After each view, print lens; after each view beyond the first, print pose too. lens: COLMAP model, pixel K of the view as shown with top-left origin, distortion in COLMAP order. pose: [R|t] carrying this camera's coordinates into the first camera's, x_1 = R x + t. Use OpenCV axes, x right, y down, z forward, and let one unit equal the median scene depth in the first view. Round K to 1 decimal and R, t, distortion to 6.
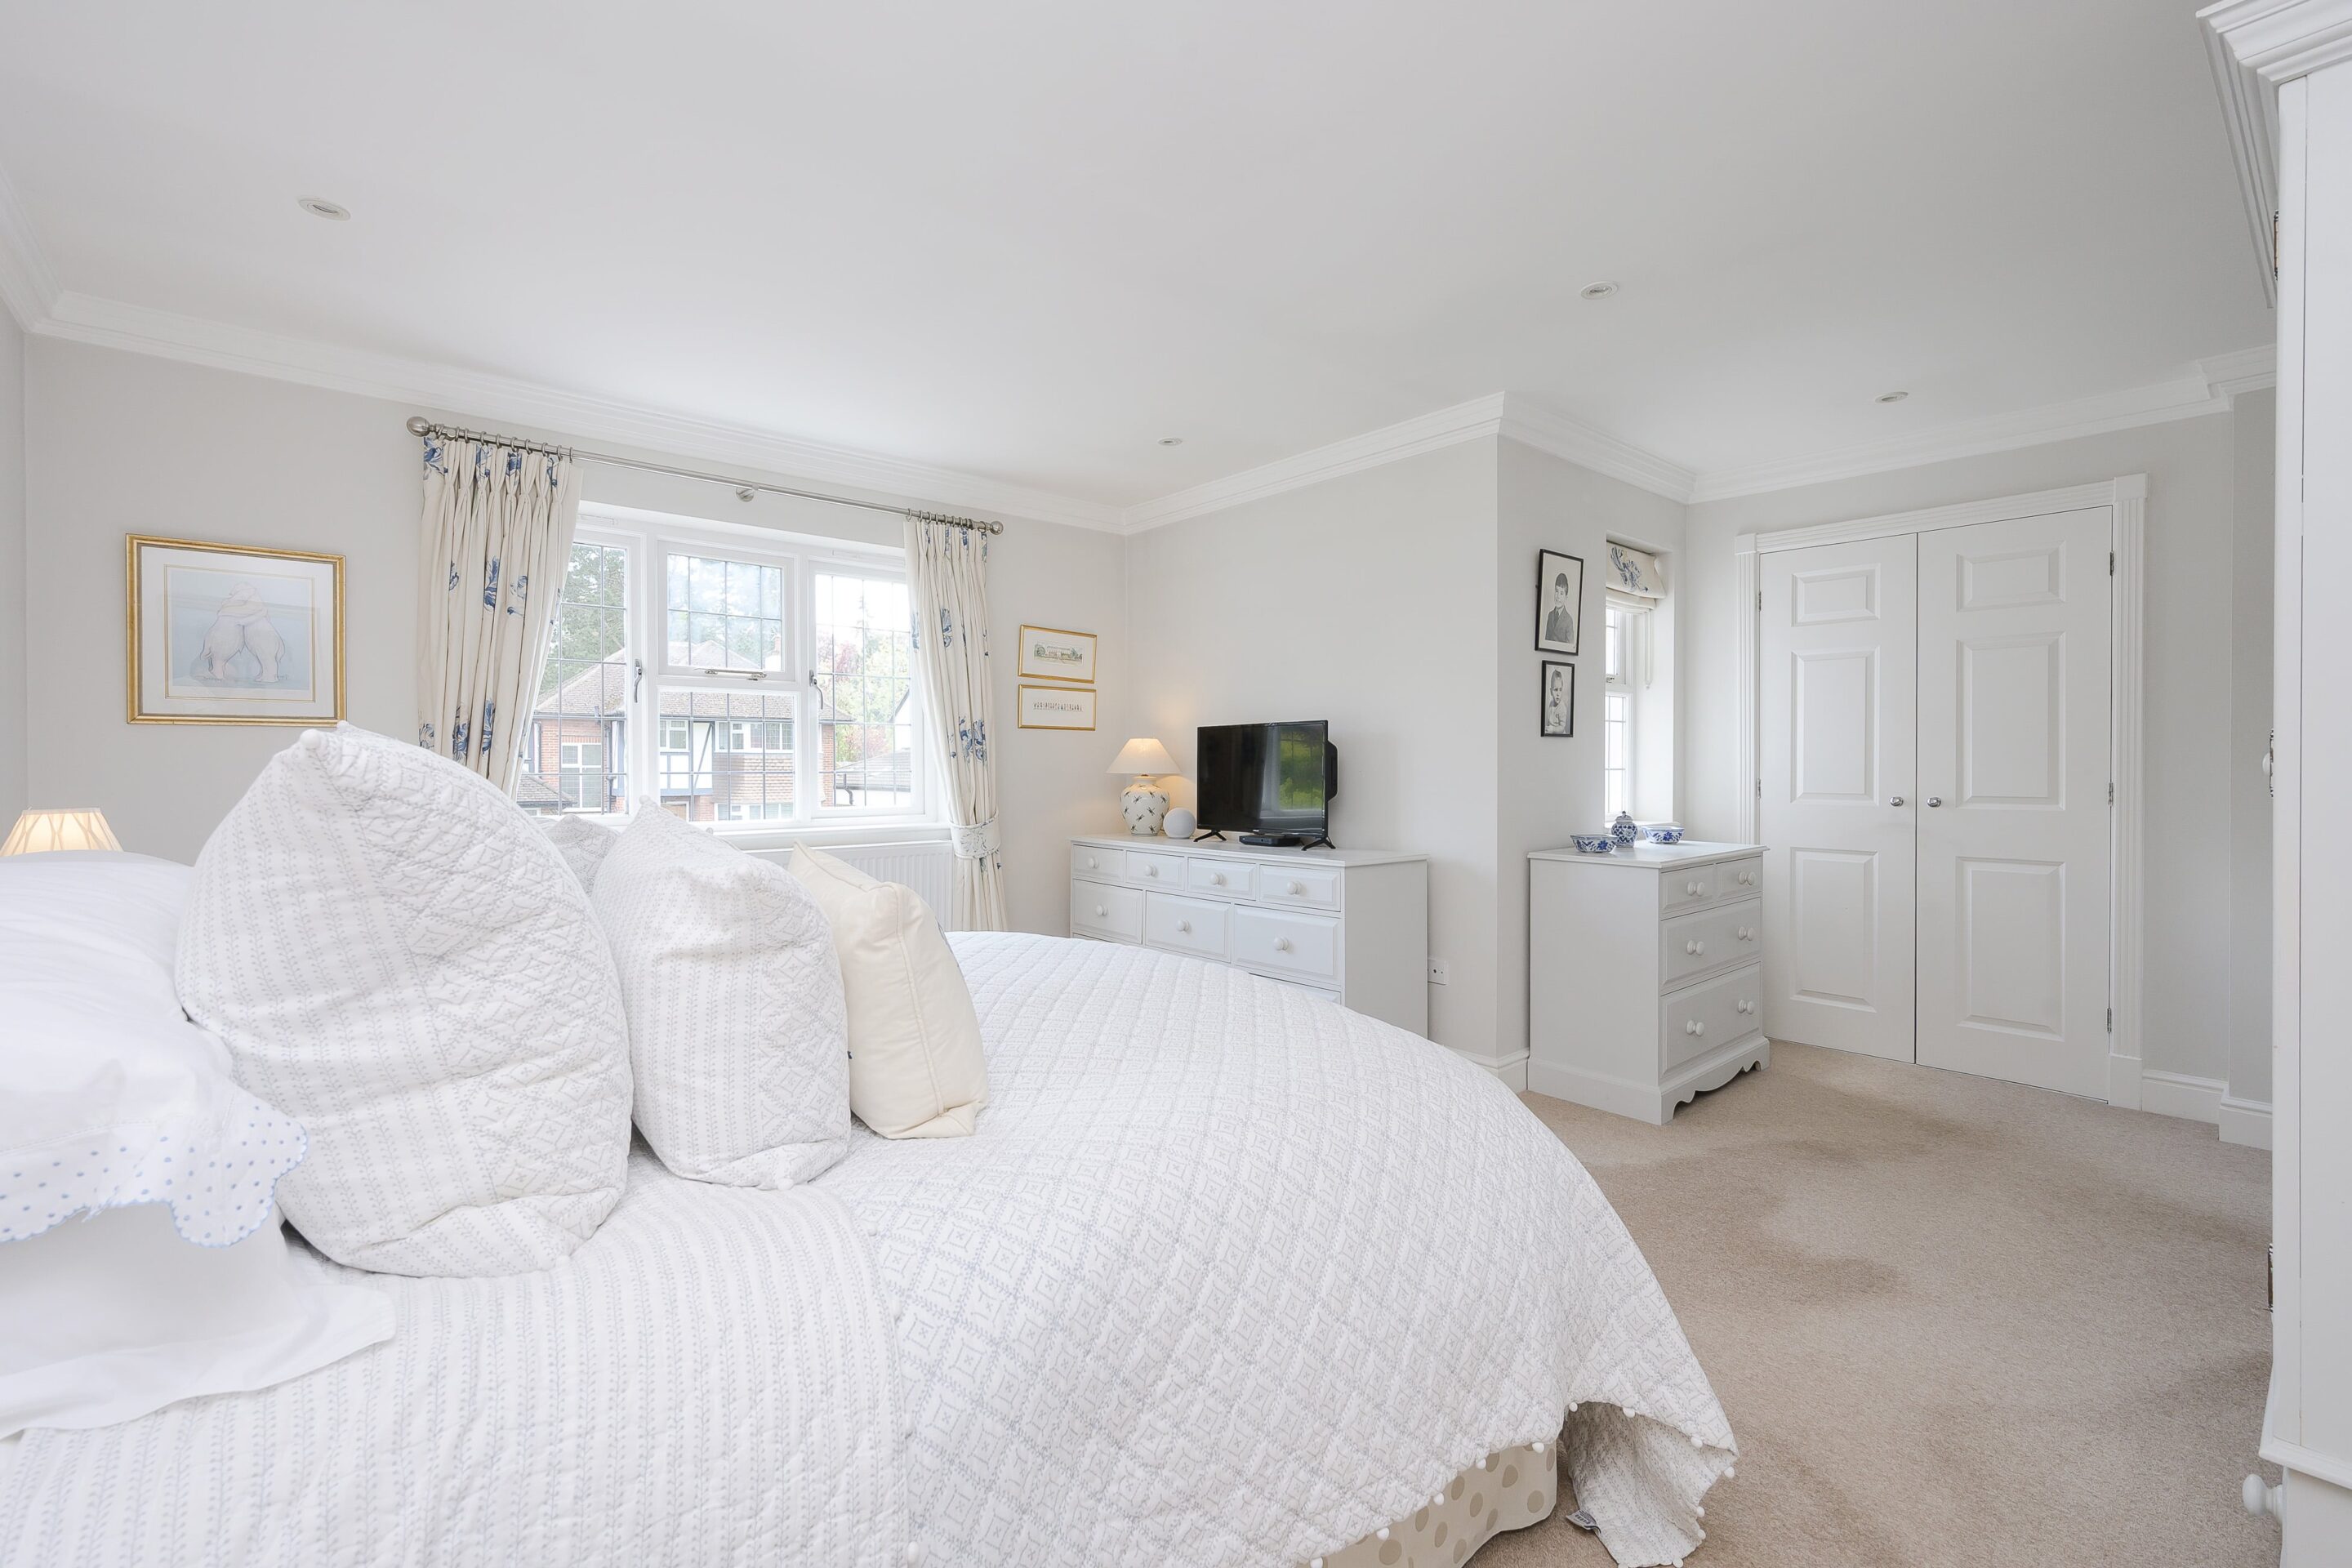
lens RADIAL K [[1039.6, 0, 1176.0], [0, 1039.6, 784.0], [0, 0, 1]] dist [-0.002003, -0.000072]
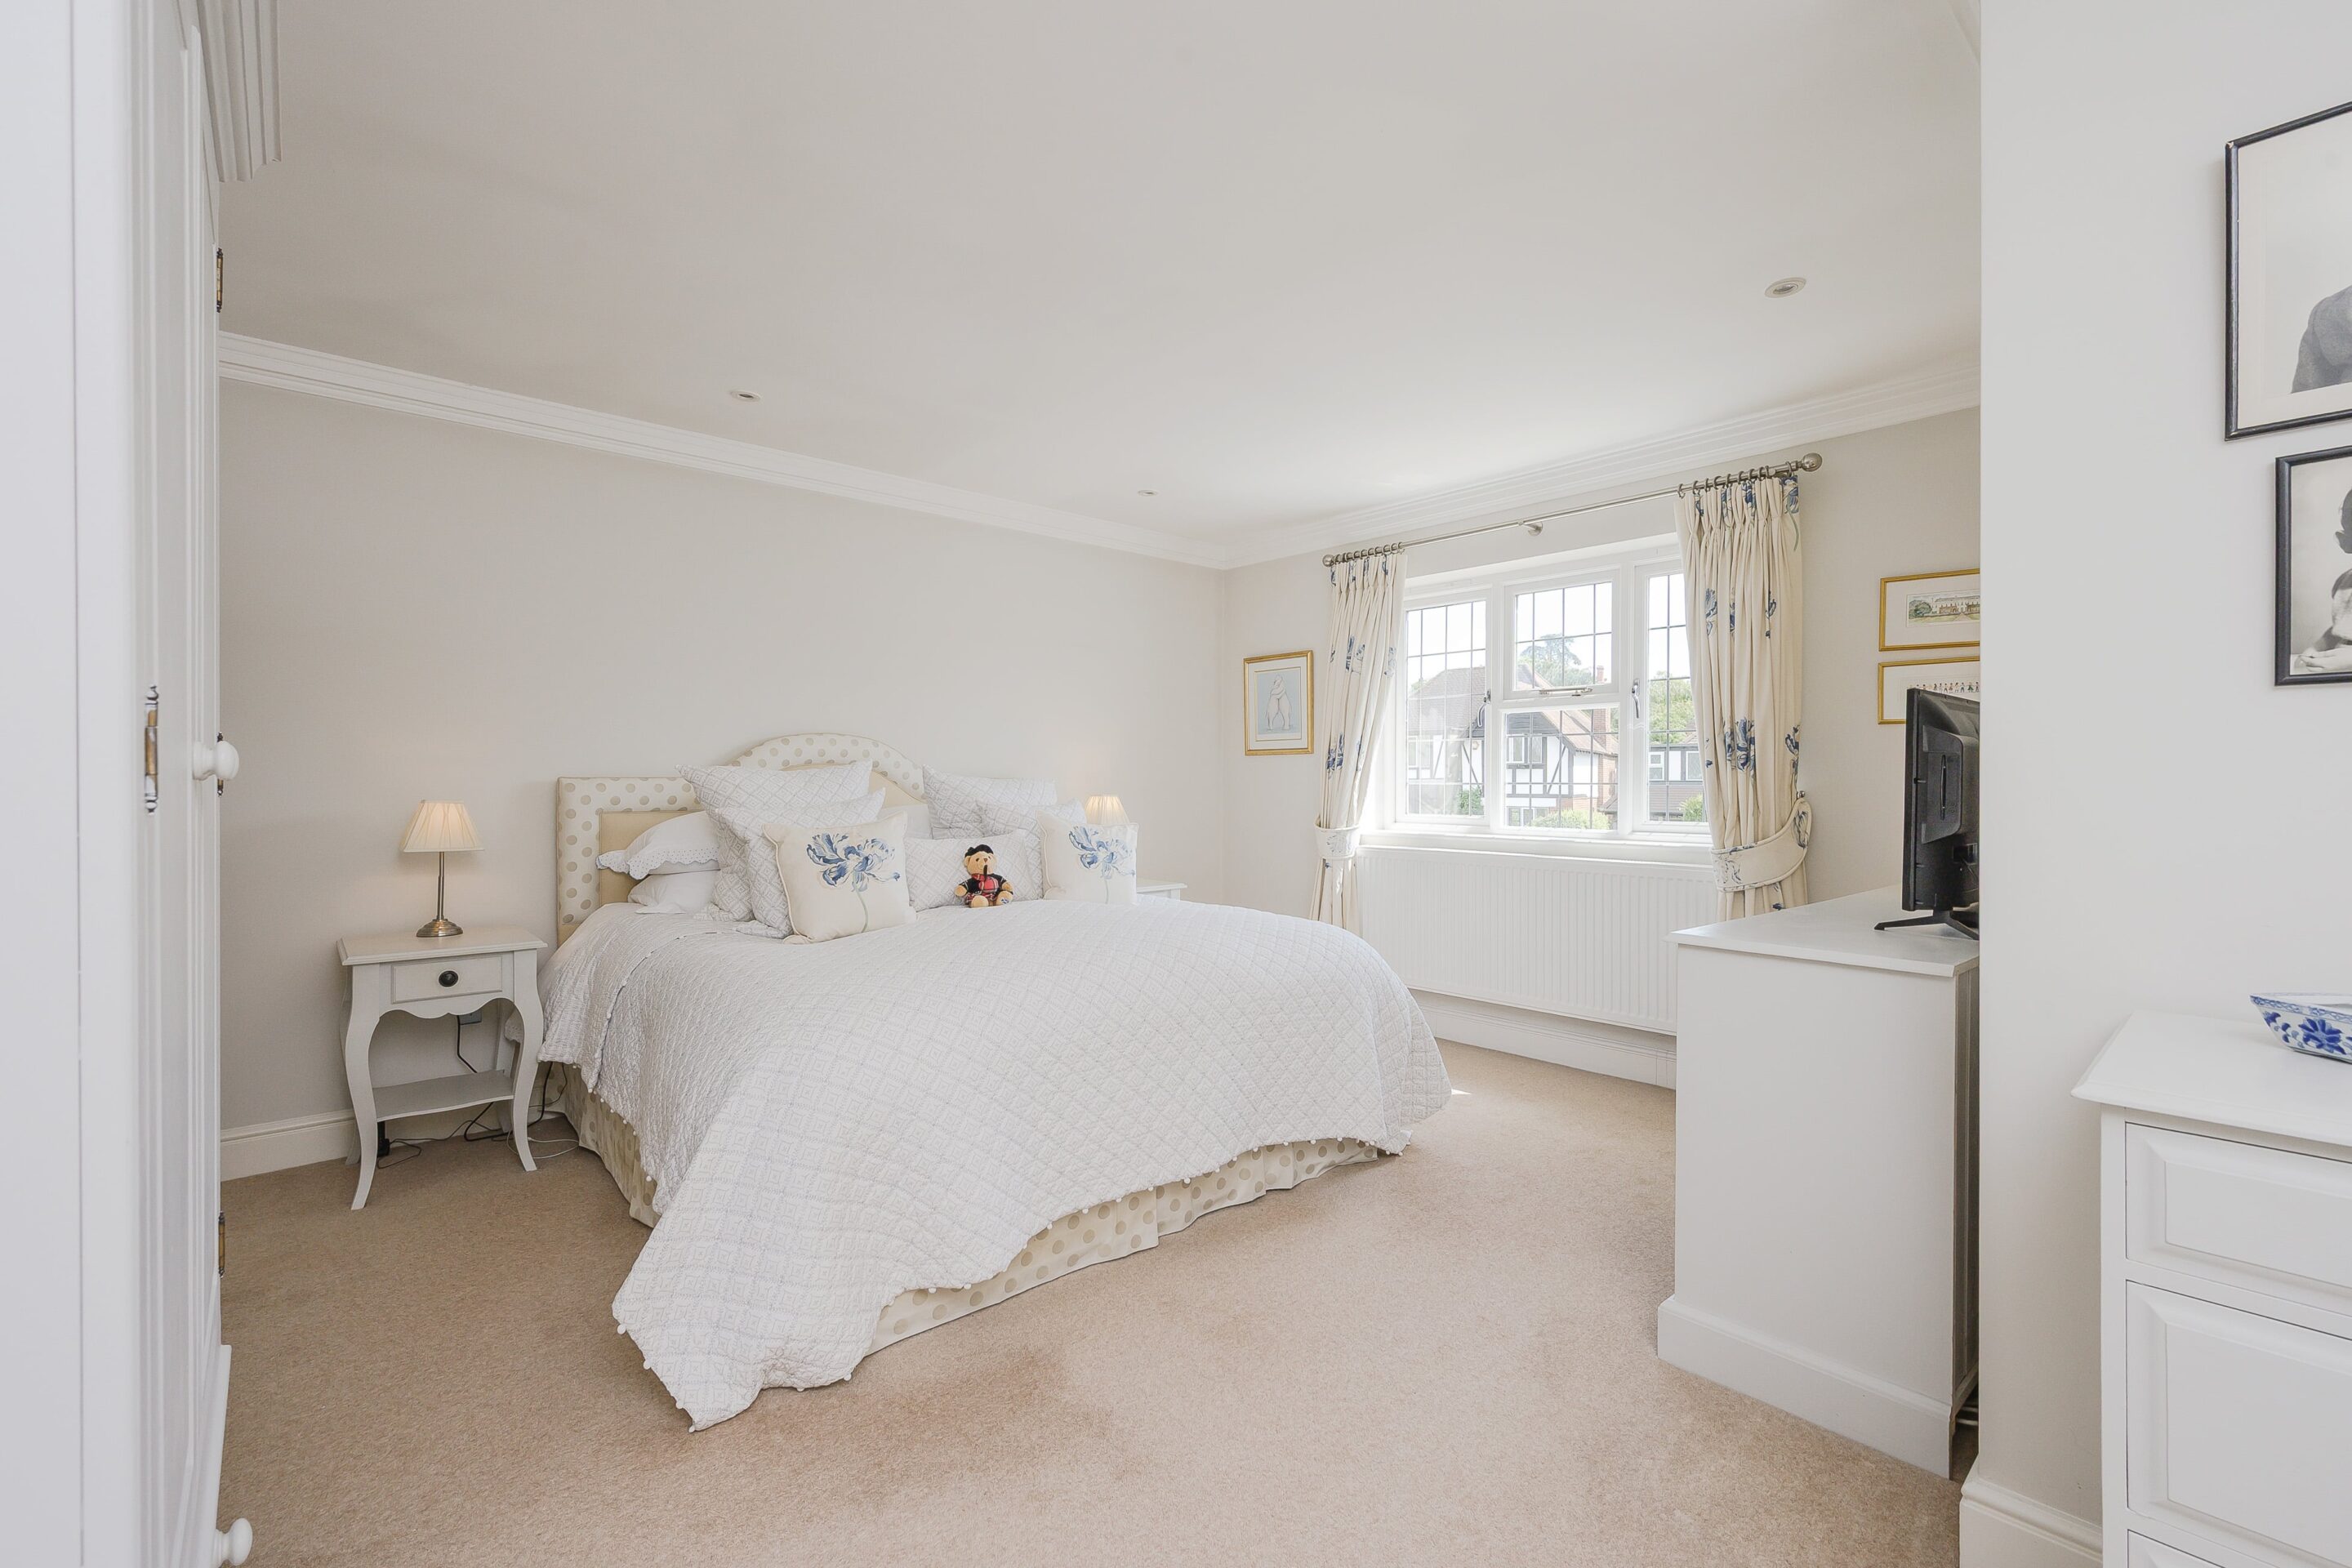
lens RADIAL K [[1039.6, 0, 1176.0], [0, 1039.6, 784.0], [0, 0, 1]] dist [-0.002003, -0.000072]
pose [[-0.005342, 0.005332, -0.999972, 0.655506], [-0.019011, 0.999805, 0.005432, -0.008810], [0.999805, 0.019039, -0.005240, 0.611465]]
